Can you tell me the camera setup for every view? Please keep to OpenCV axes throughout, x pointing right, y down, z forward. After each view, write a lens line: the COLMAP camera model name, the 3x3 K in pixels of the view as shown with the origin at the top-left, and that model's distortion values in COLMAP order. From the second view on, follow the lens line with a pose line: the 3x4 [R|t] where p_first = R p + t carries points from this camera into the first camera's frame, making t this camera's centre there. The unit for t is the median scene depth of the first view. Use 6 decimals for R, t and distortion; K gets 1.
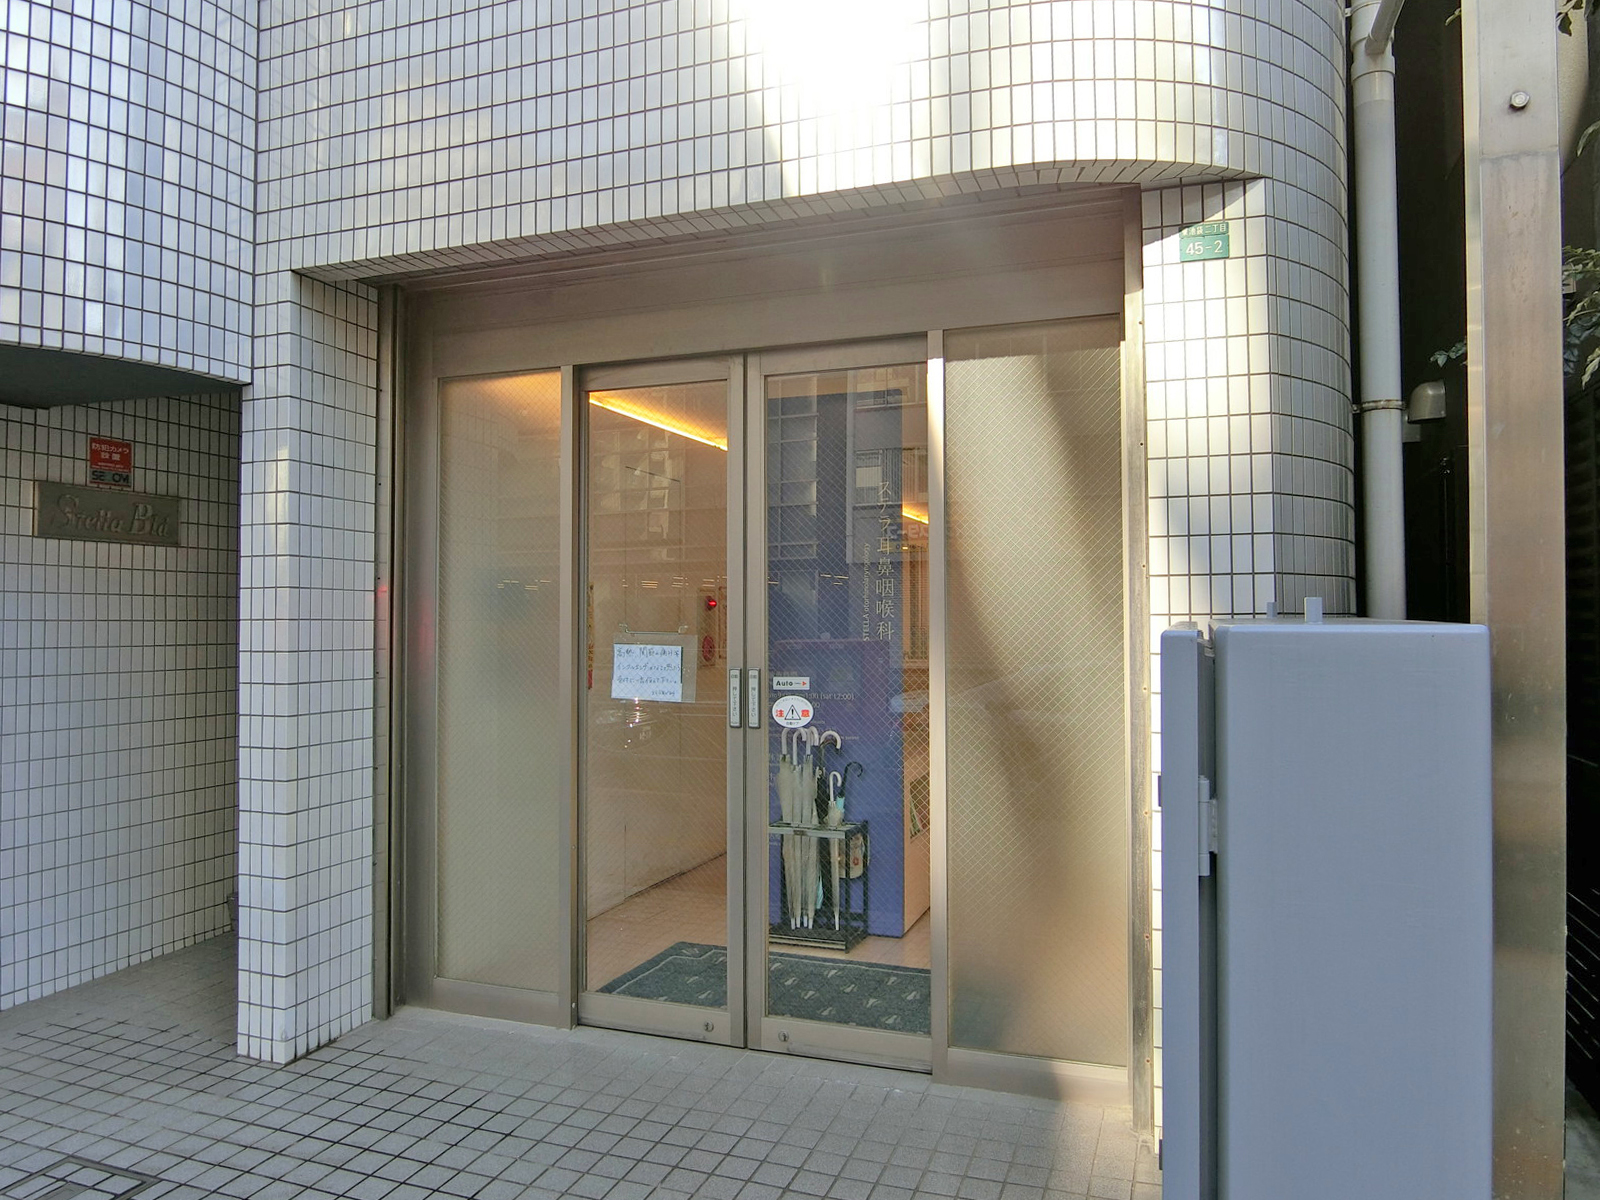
lens RADIAL K [[1098.6, 0, 800.0], [0, 1098.6, 600.0], [0, 0, 1]] dist [-0.019036, -0.004625]
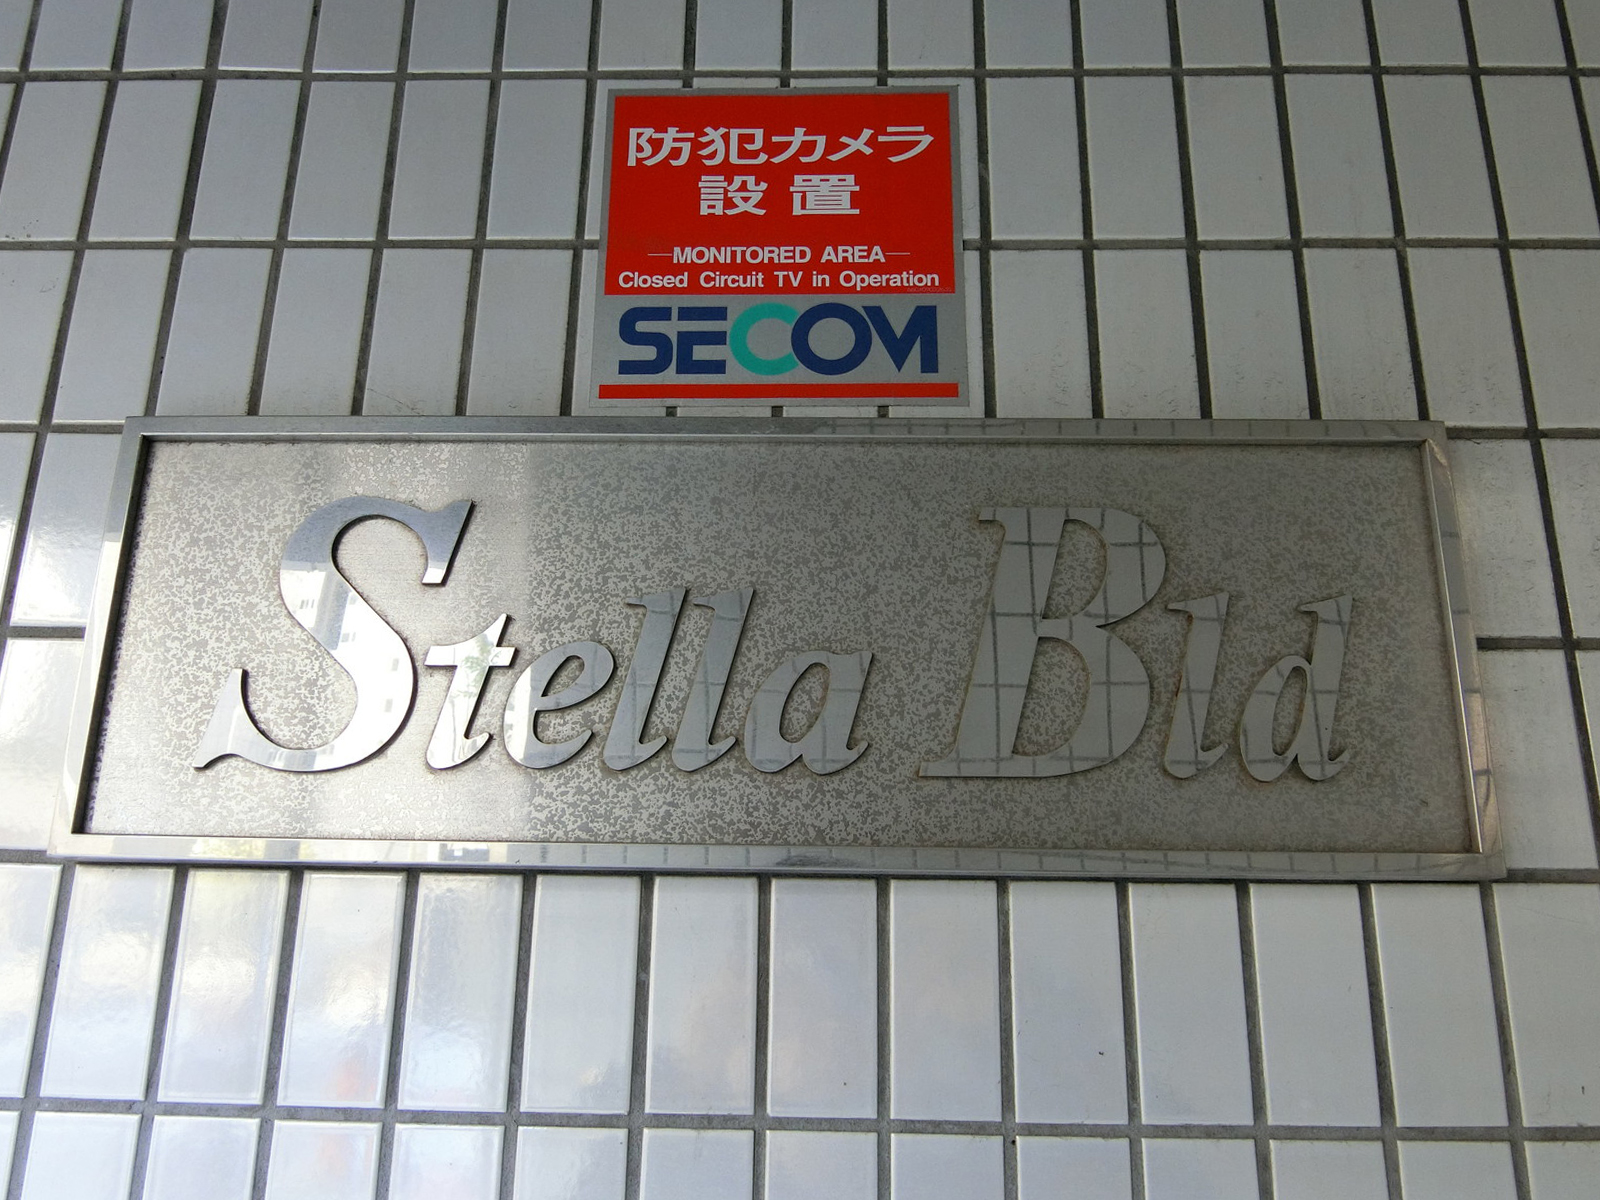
lens RADIAL K [[1222.7, 0, 800.0], [0, 1222.7, 600.0], [0, 0, 1]] dist [-0.002203, -0.000579]
pose [[0.320880, -0.258011, -0.911299, -0.767158], [0.011640, 0.963181, -0.268601, -0.069881], [0.947048, 0.075581, 0.312069, 1.438645]]
